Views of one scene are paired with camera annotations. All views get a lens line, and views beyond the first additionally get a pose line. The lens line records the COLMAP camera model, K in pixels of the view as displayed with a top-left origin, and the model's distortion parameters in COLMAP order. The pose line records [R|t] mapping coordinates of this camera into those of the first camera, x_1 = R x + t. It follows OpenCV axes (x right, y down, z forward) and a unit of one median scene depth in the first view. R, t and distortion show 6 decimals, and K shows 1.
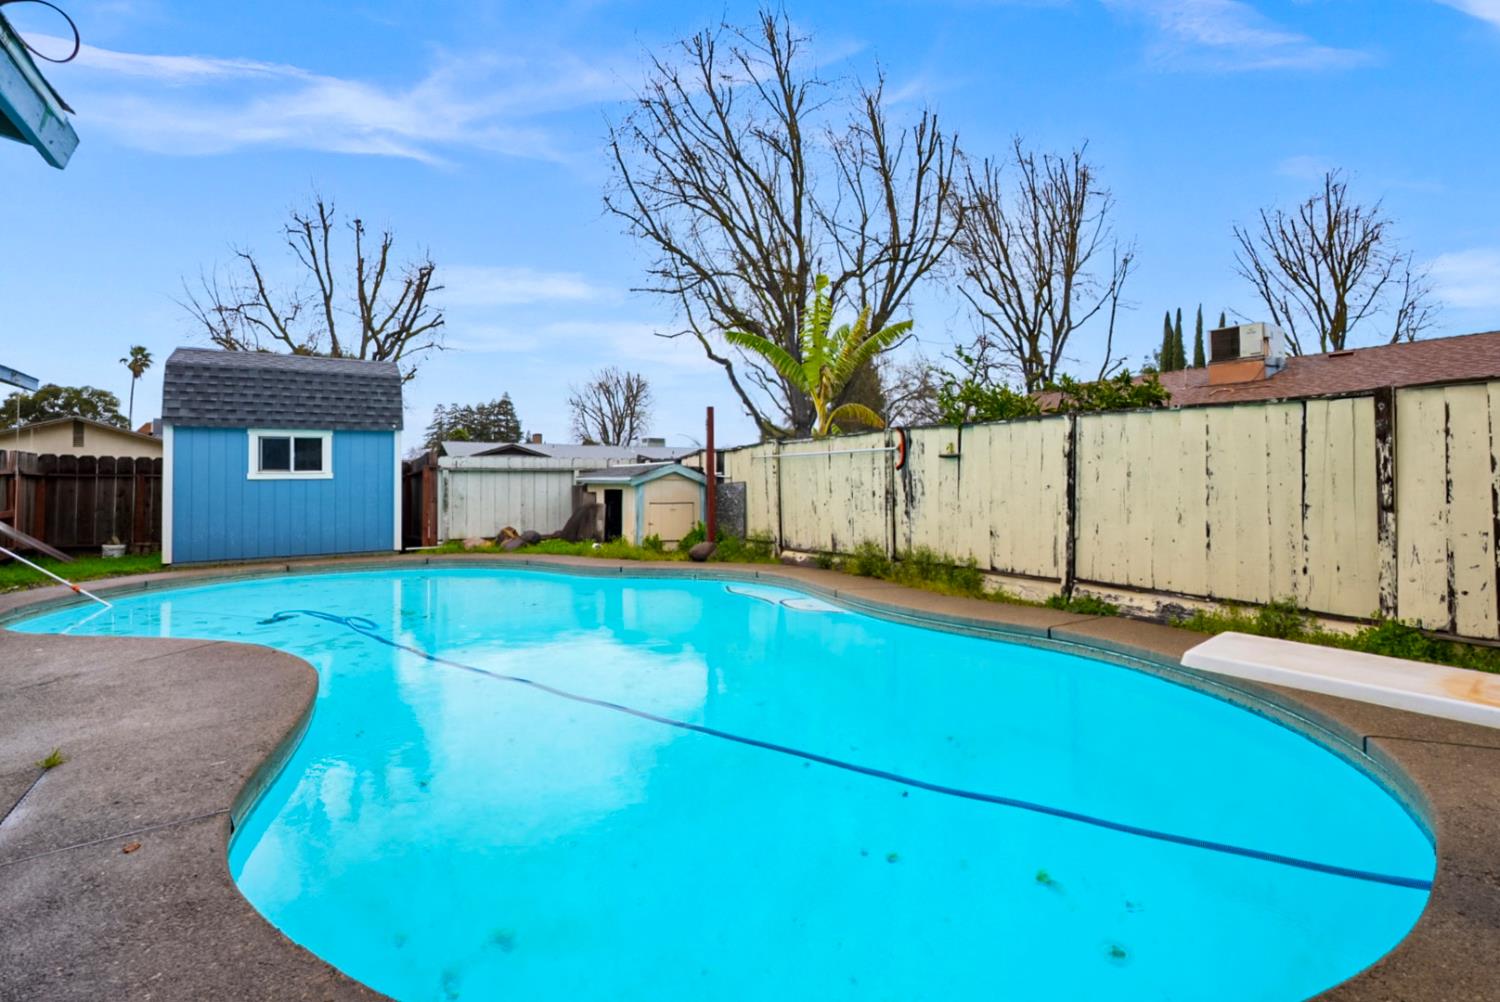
lens RADIAL K [[676.9, 0, 756.5], [0, 676.9, 495.3], [0, 0, 1]] dist [-0.001606, -0.000174]
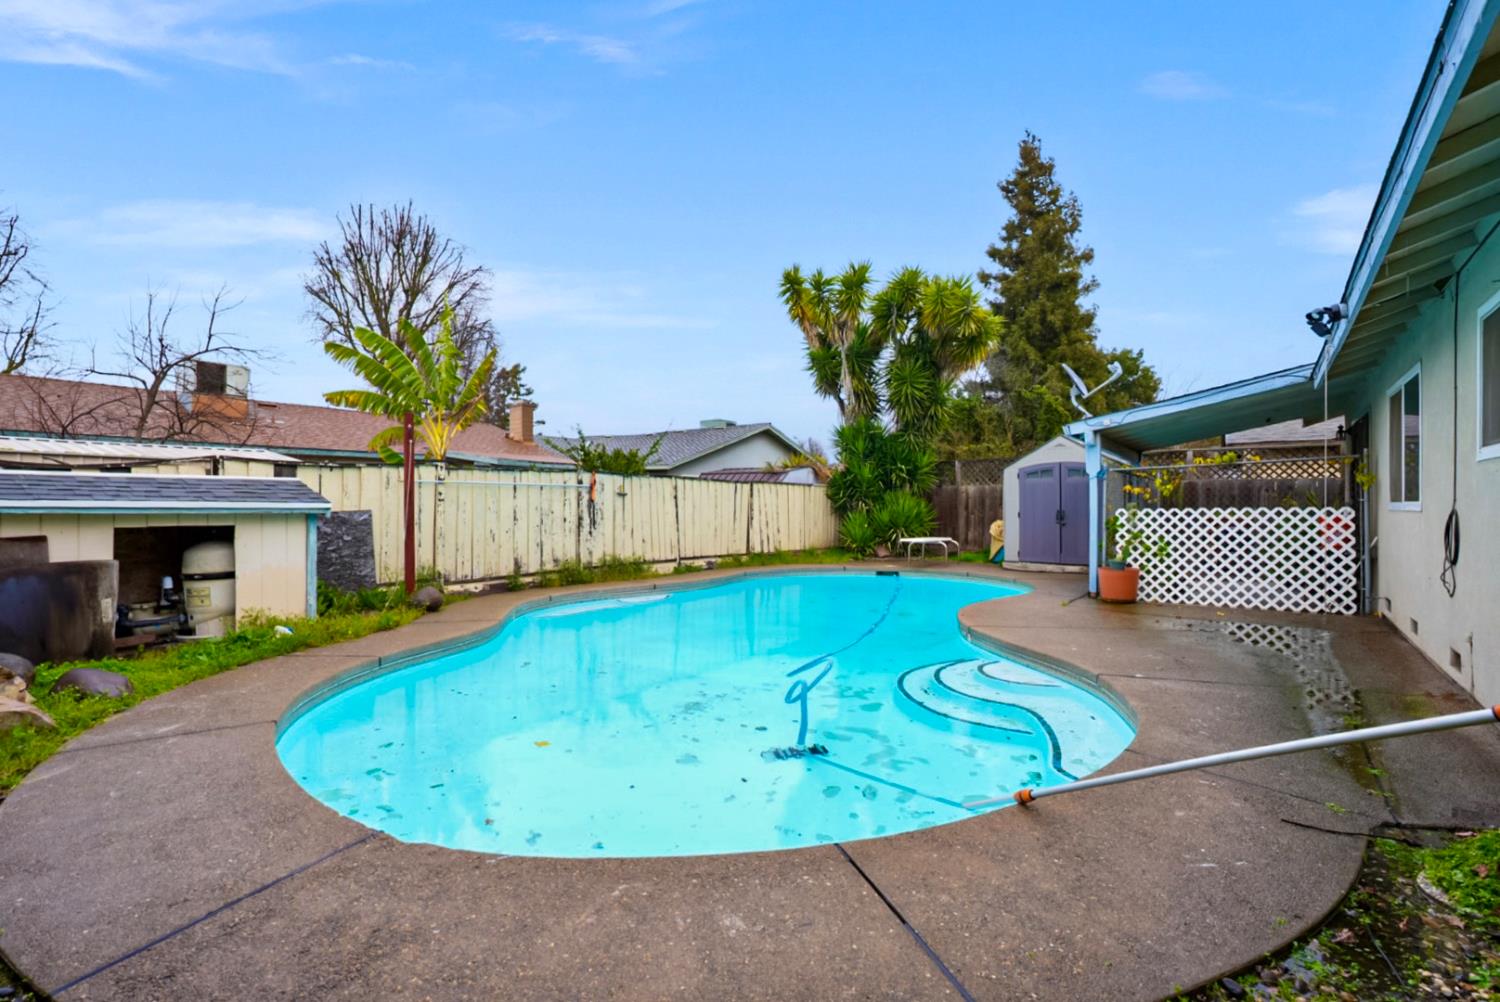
lens RADIAL K [[676.9, 0, 756.5], [0, 676.9, 495.3], [0, 0, 1]] dist [-0.001606, -0.000174]
pose [[-0.315543, 0.005095, 0.948898, -1.192887], [0.004731, 0.999982, -0.003796, -0.043799], [-0.948900, 0.003292, -0.315561, 1.100897]]
